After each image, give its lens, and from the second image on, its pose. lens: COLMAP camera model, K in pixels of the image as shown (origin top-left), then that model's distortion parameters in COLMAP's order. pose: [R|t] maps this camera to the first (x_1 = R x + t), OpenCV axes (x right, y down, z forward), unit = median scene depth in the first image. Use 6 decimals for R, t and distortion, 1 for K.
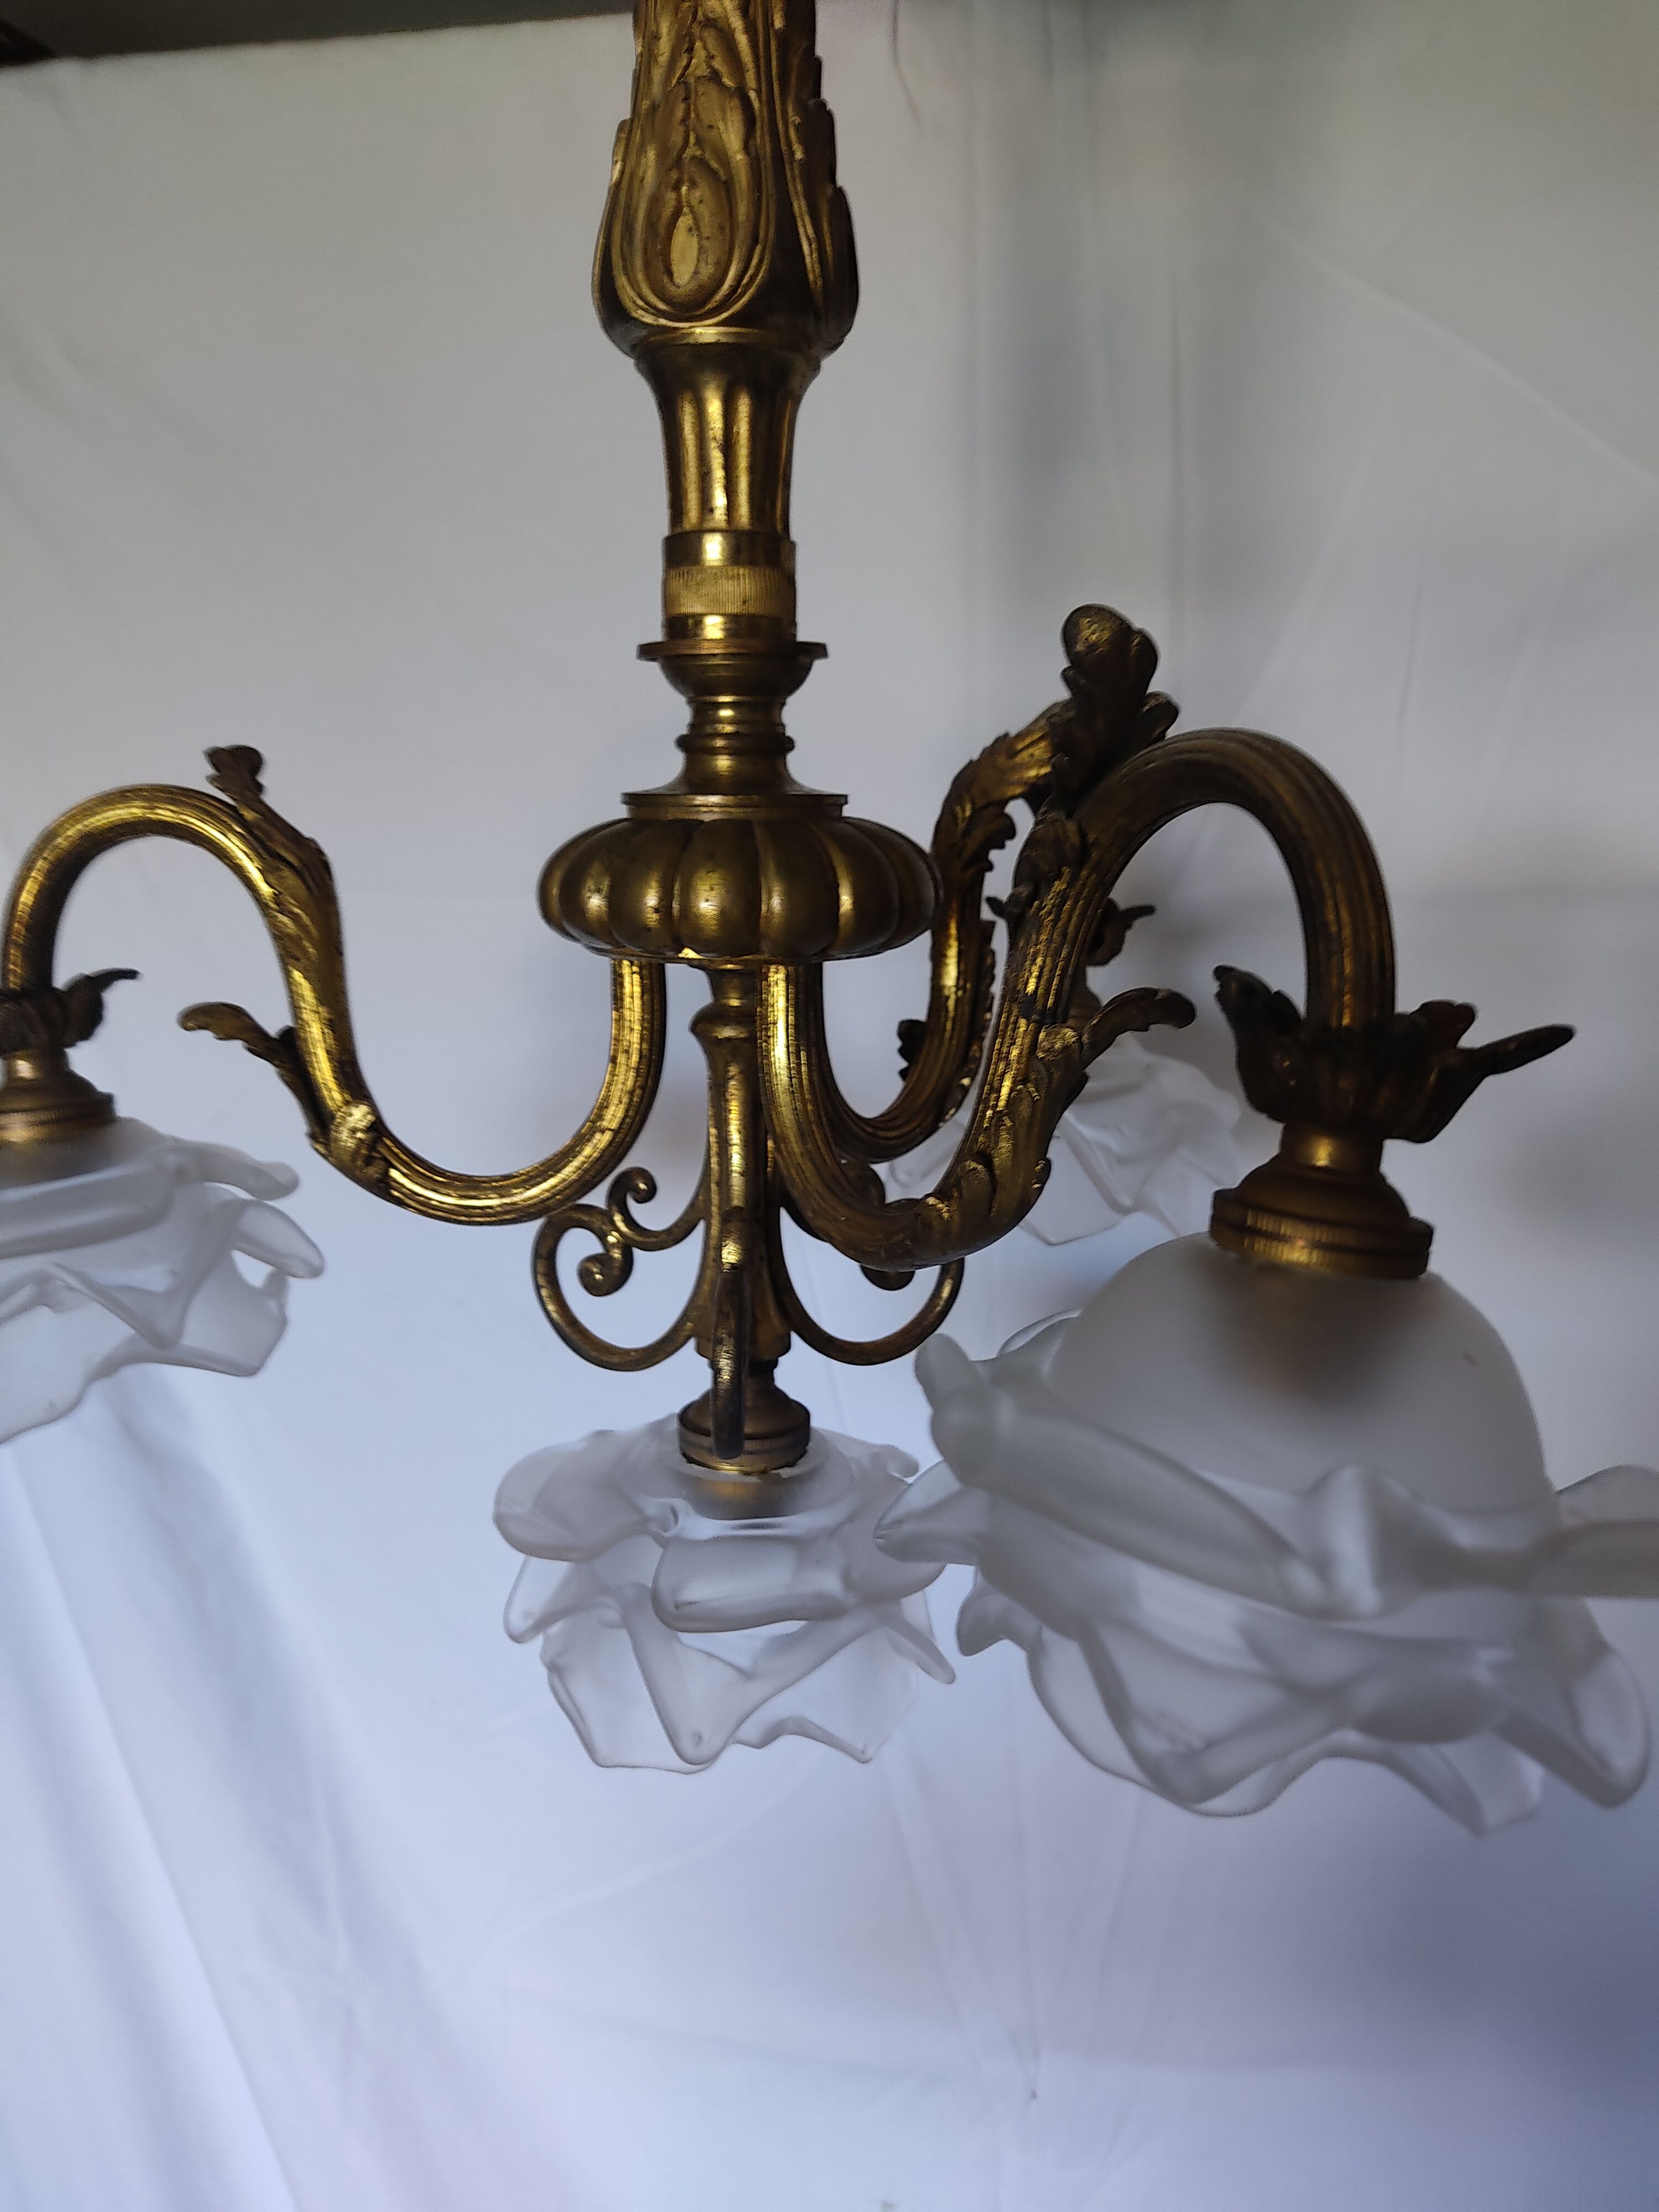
lens RADIAL K [[1685.6, 0, 834.8], [0, 1685.6, 1122.2], [0, 0, 1]] dist [0.125226, -0.239958]
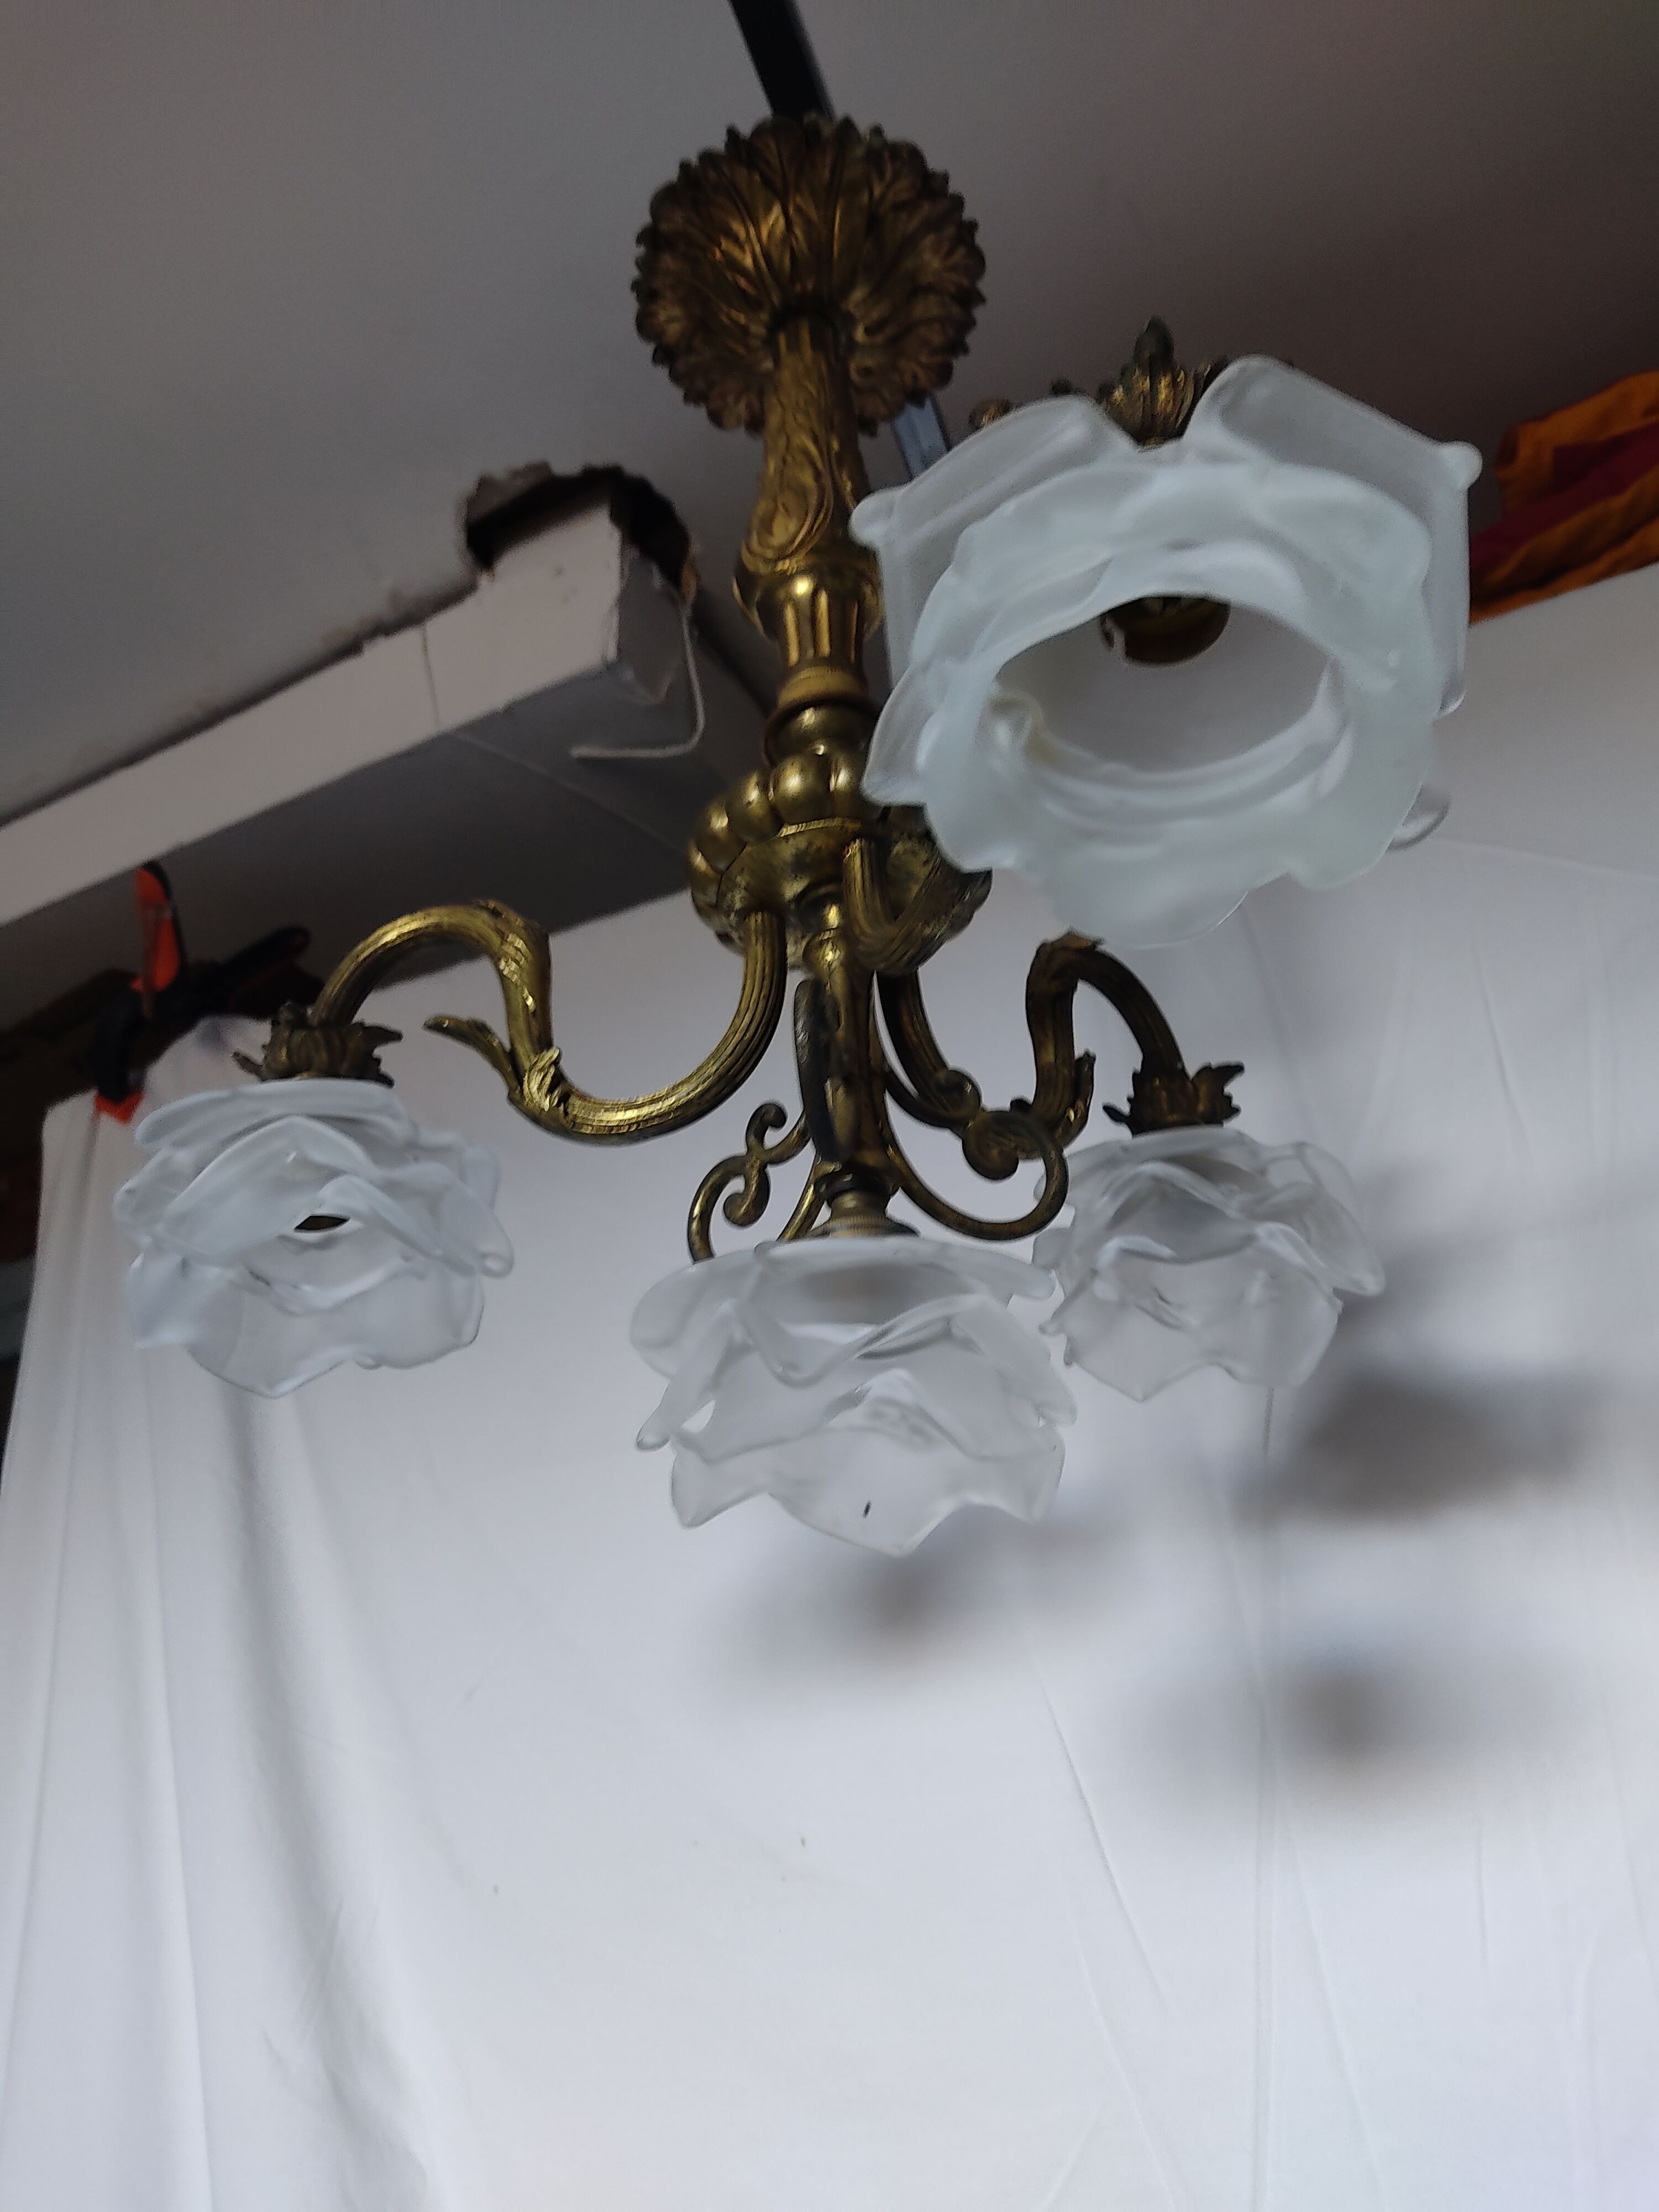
lens RADIAL K [[1716.4, 0, 859.5], [0, 1716.4, 1165.6], [0, 0, 1]] dist [-0.006479, -0.010749]
pose [[0.980880, -0.140088, -0.135092, 0.106222], [0.019472, 0.761316, -0.648088, 0.885017], [0.193637, 0.633066, 0.749488, 0.149202]]
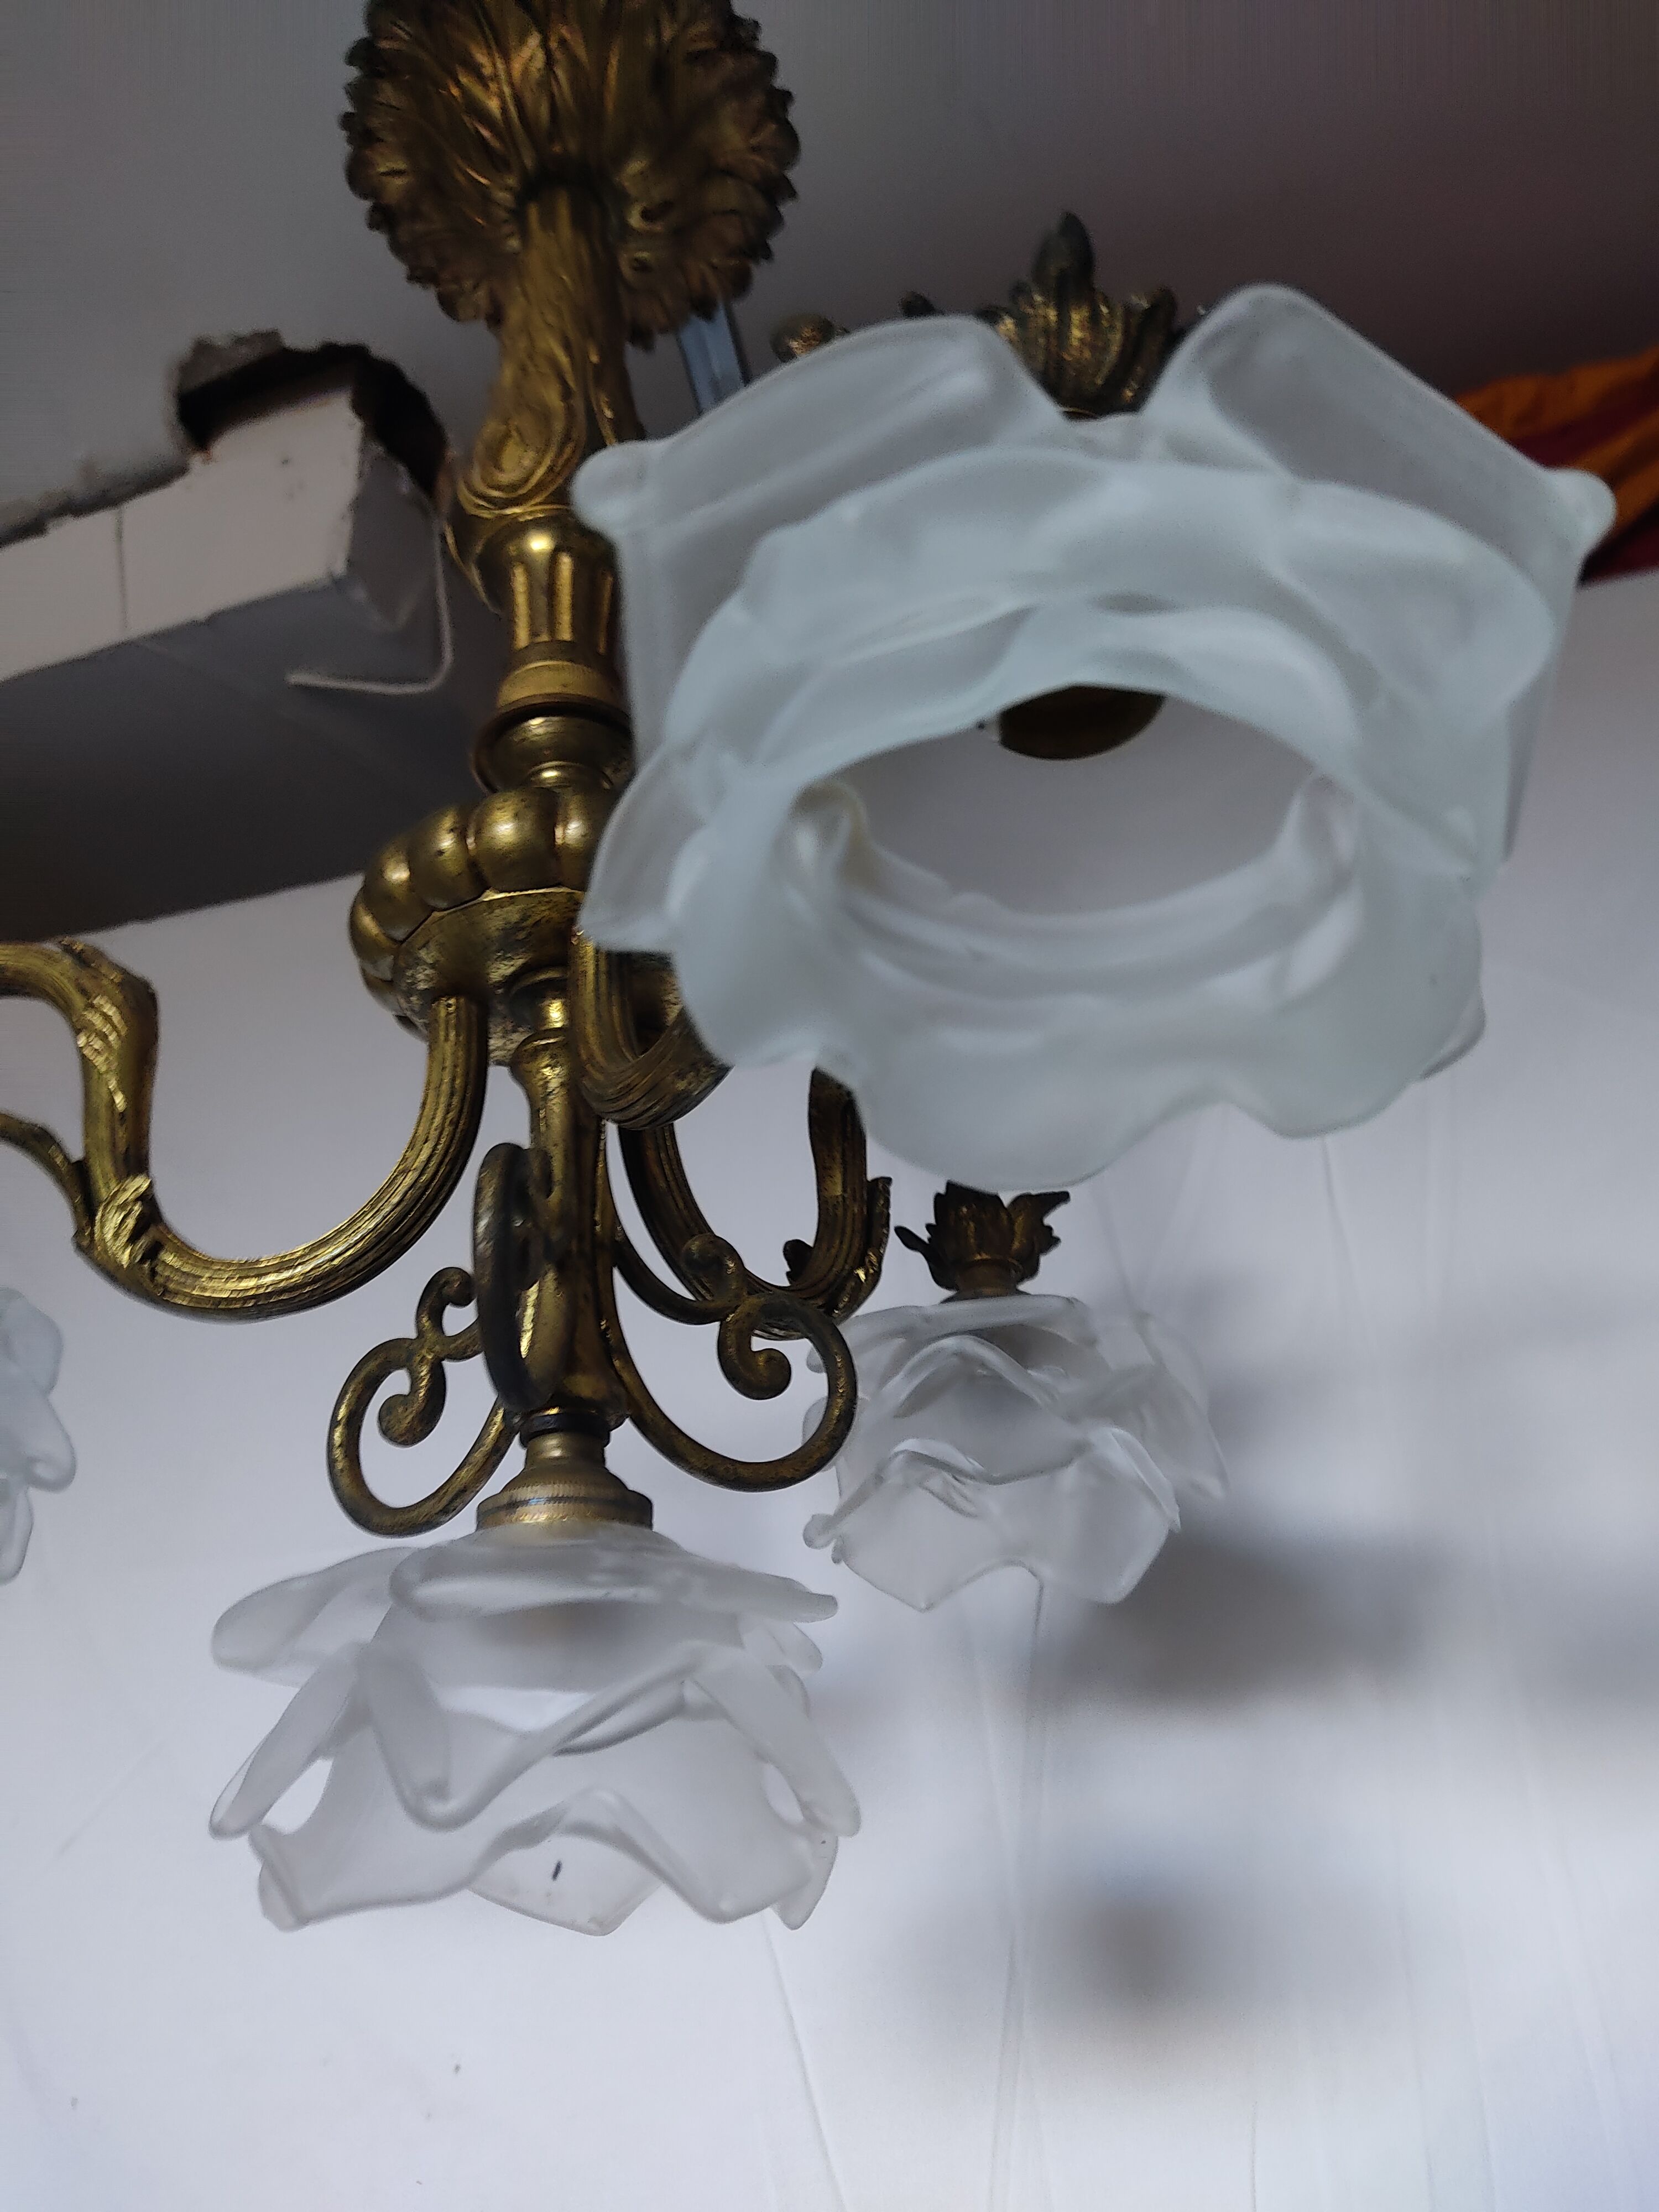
lens RADIAL K [[1627.4, 0, 872.7], [0, 1627.4, 1120.1], [0, 0, 1]] dist [0.064159, -0.134089]
pose [[0.995765, -0.090871, 0.013953, 0.095018], [0.080104, 0.783082, -0.616738, 0.525122], [0.045117, 0.615243, 0.787045, 0.328989]]
